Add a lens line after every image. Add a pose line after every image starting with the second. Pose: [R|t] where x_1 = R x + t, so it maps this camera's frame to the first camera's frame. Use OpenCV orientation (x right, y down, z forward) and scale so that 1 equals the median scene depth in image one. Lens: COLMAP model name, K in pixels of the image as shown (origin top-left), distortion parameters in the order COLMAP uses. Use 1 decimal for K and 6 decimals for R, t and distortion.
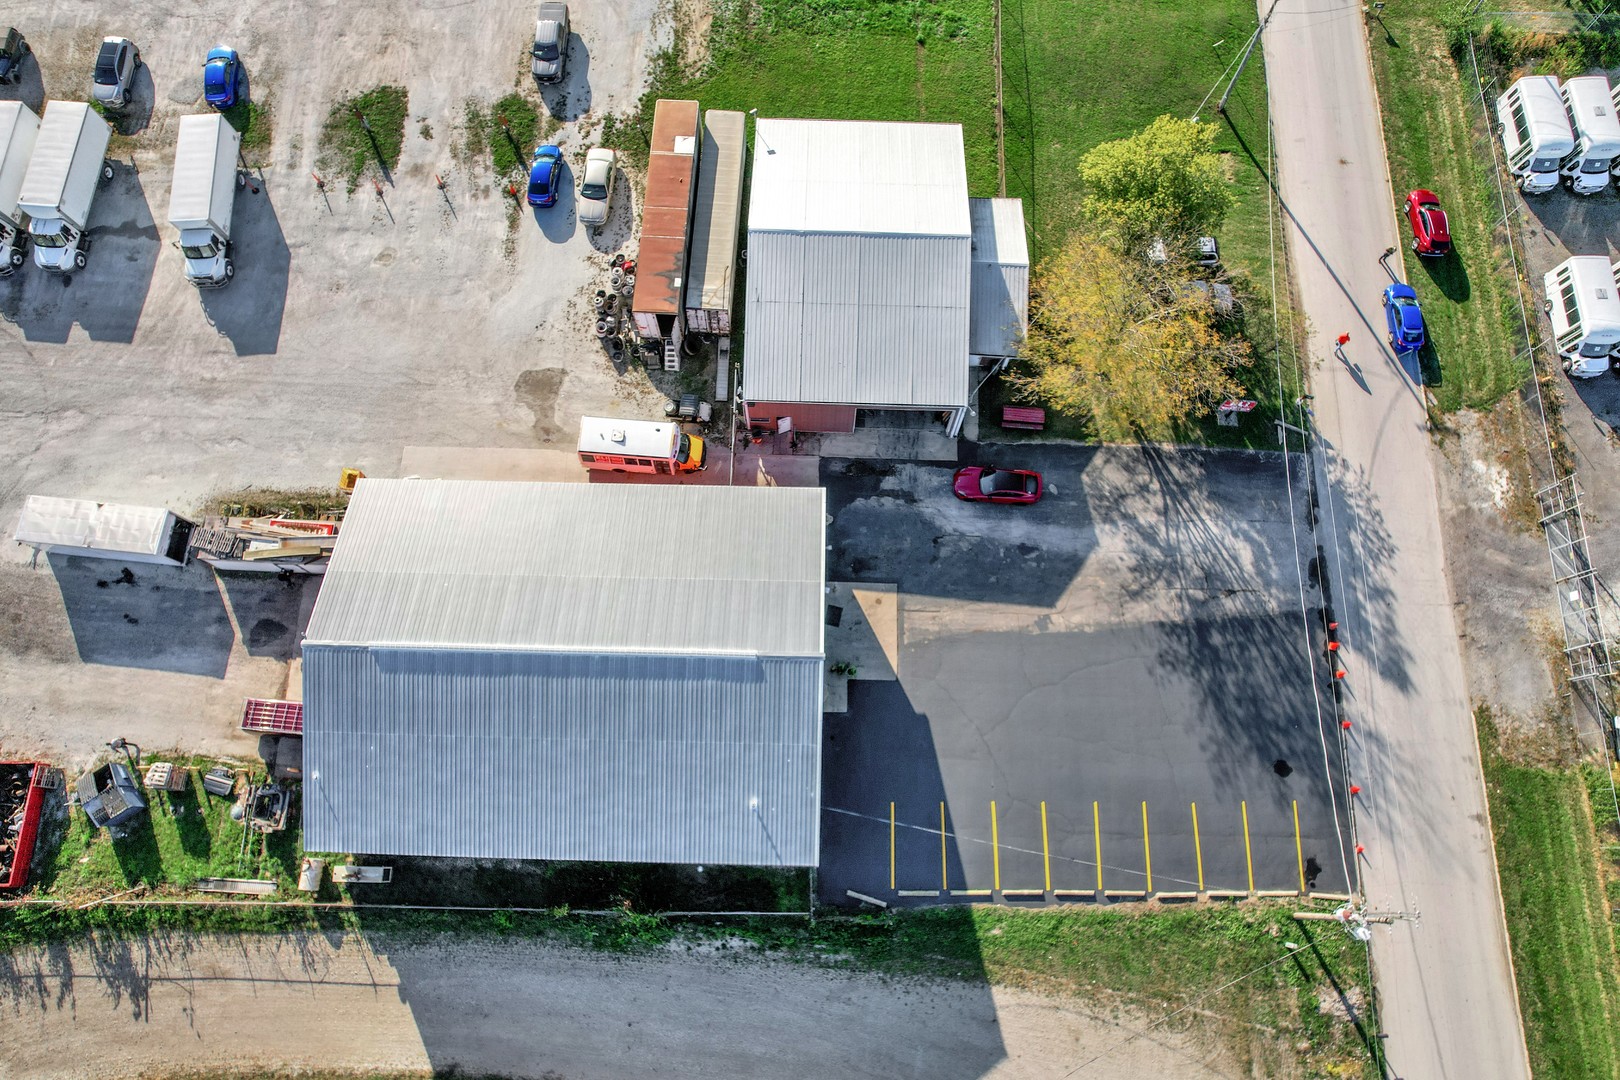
lens RADIAL K [[1038.9, 0, 811.9], [0, 1038.9, 553.8], [0, 0, 1]] dist [-0.086395, 0.081800]
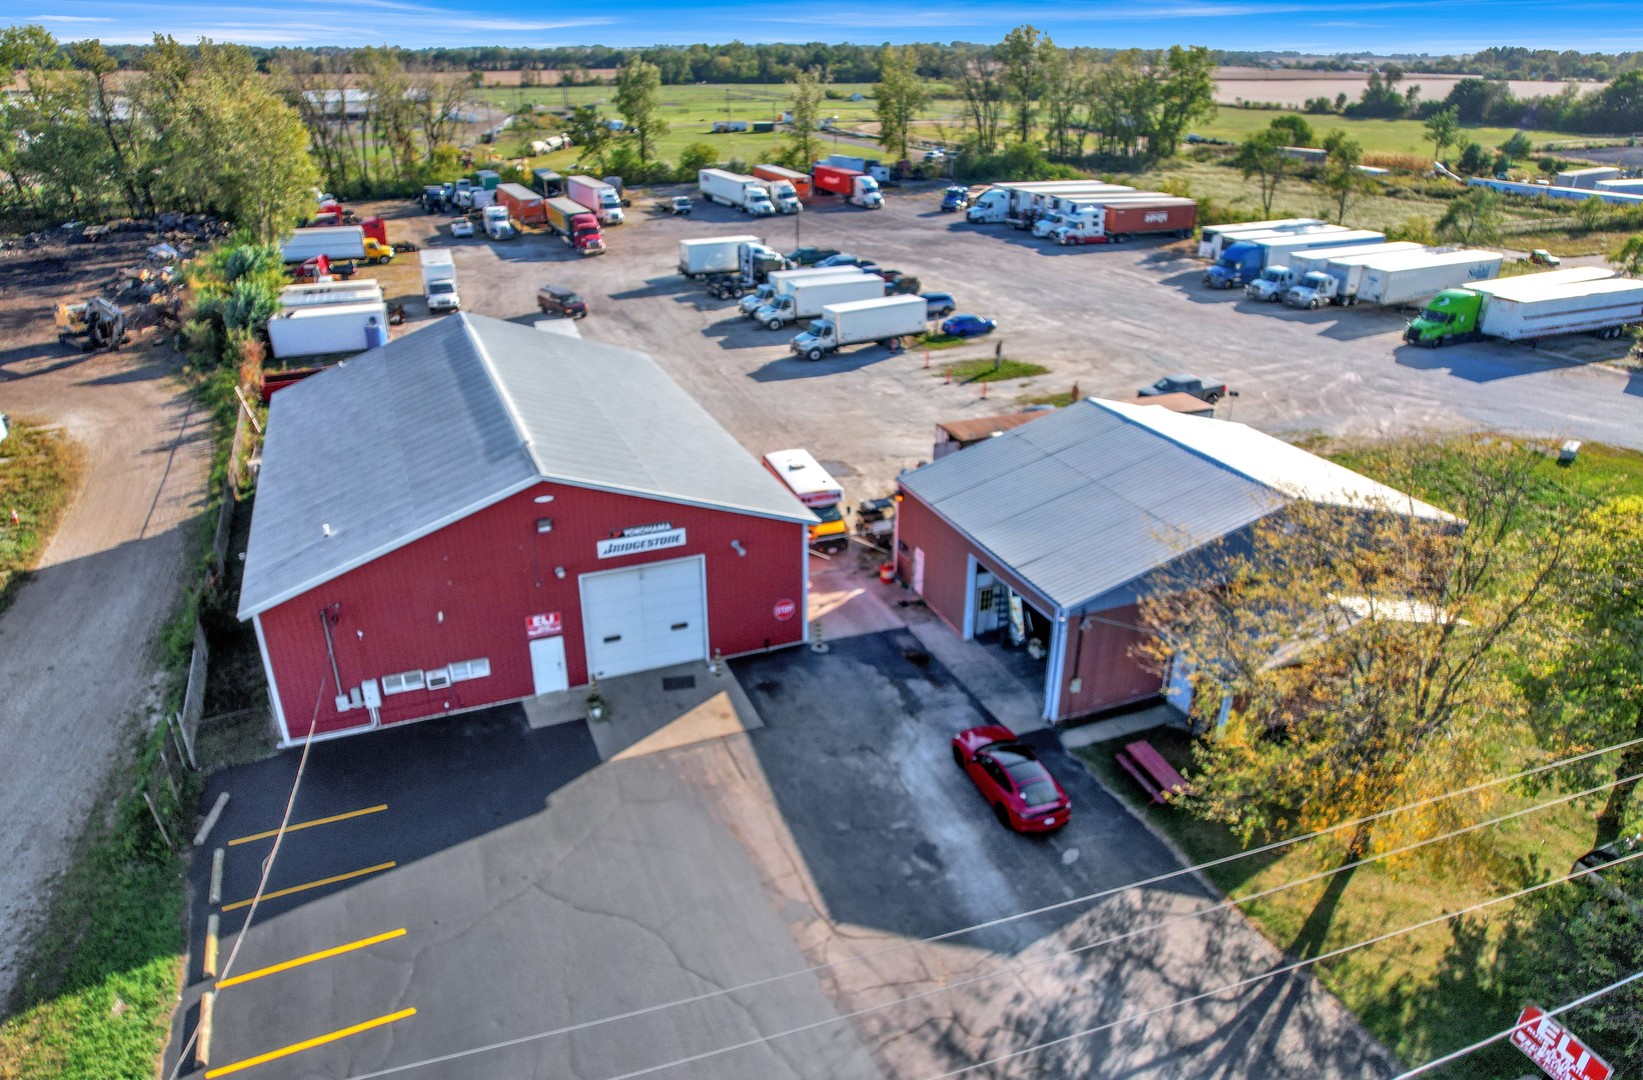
lens RADIAL K [[1091.8, 0, 812.5], [0, 1091.8, 540.8], [0, 0, 1]] dist [-0.080385, 0.072200]
pose [[0.399843, 0.378808, -0.834643, 0.536148], [-0.881458, 0.408585, -0.236832, 0.101923], [0.251309, 0.830399, 0.497274, 0.566454]]
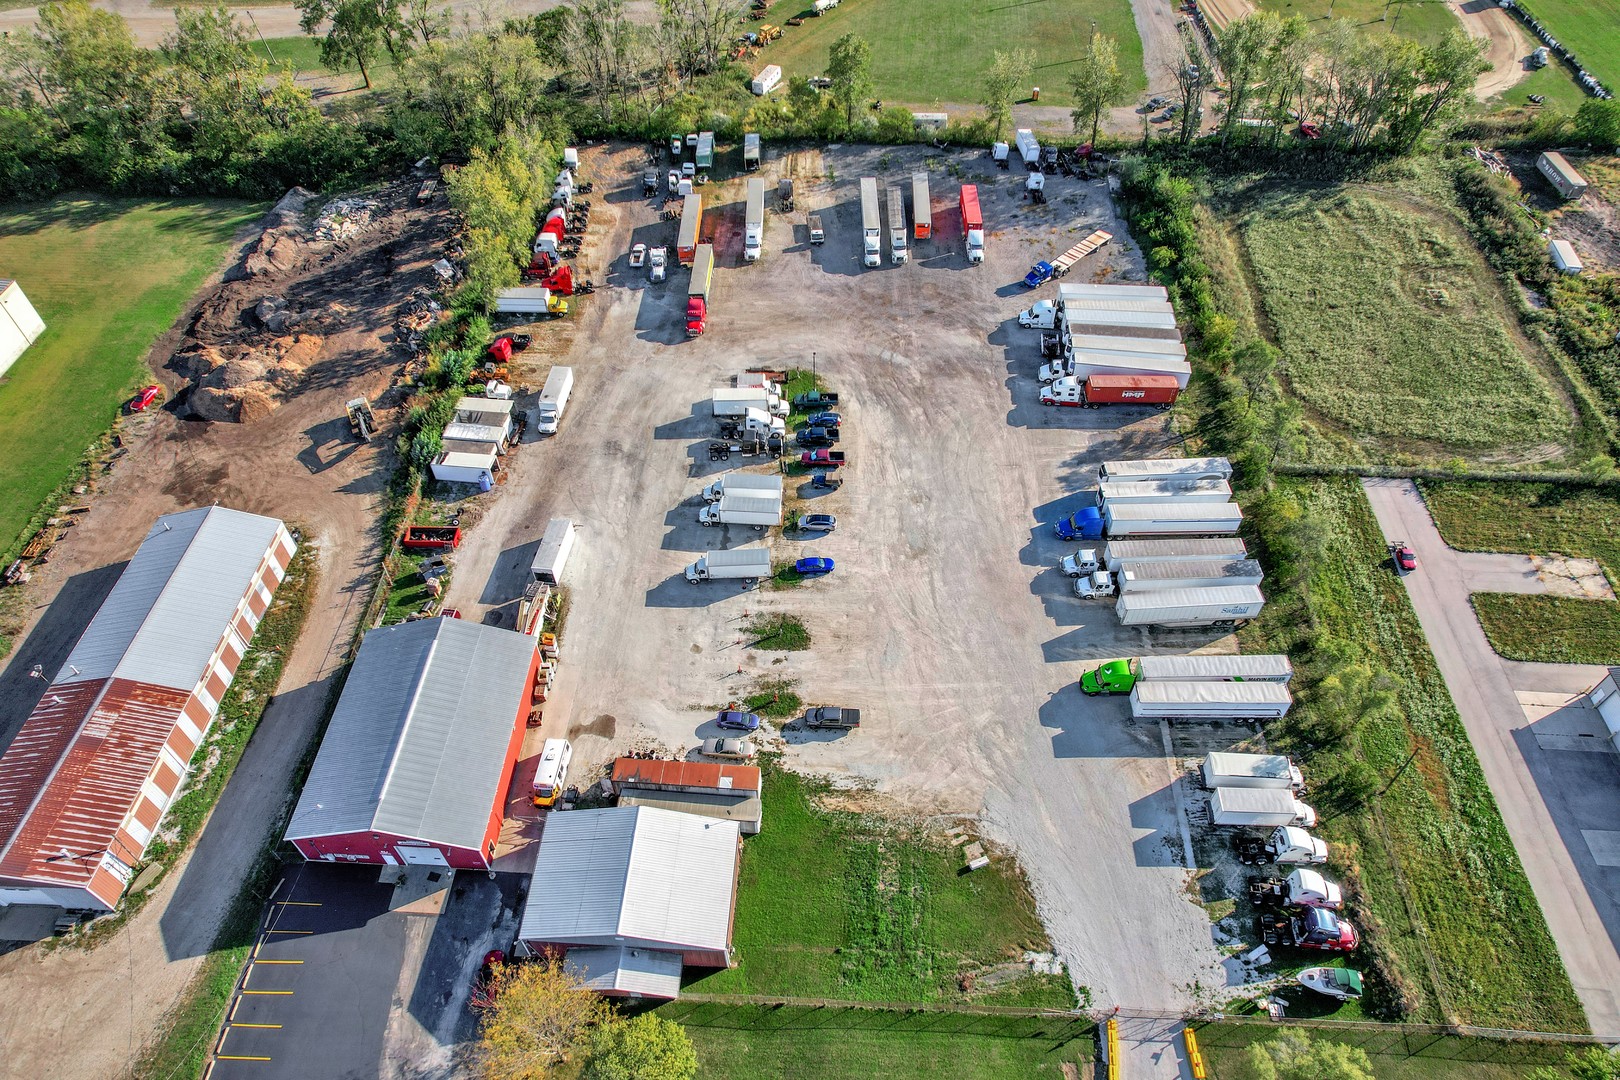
lens RADIAL K [[1038.9, 0, 811.9], [0, 1038.9, 553.8], [0, 0, 1]] dist [-0.086395, 0.081800]
pose [[-0.023452, 0.746292, -0.665206, 0.684113], [-0.960273, 0.168262, 0.222627, -0.941625], [0.278074, 0.644000, 0.712698, -0.363575]]
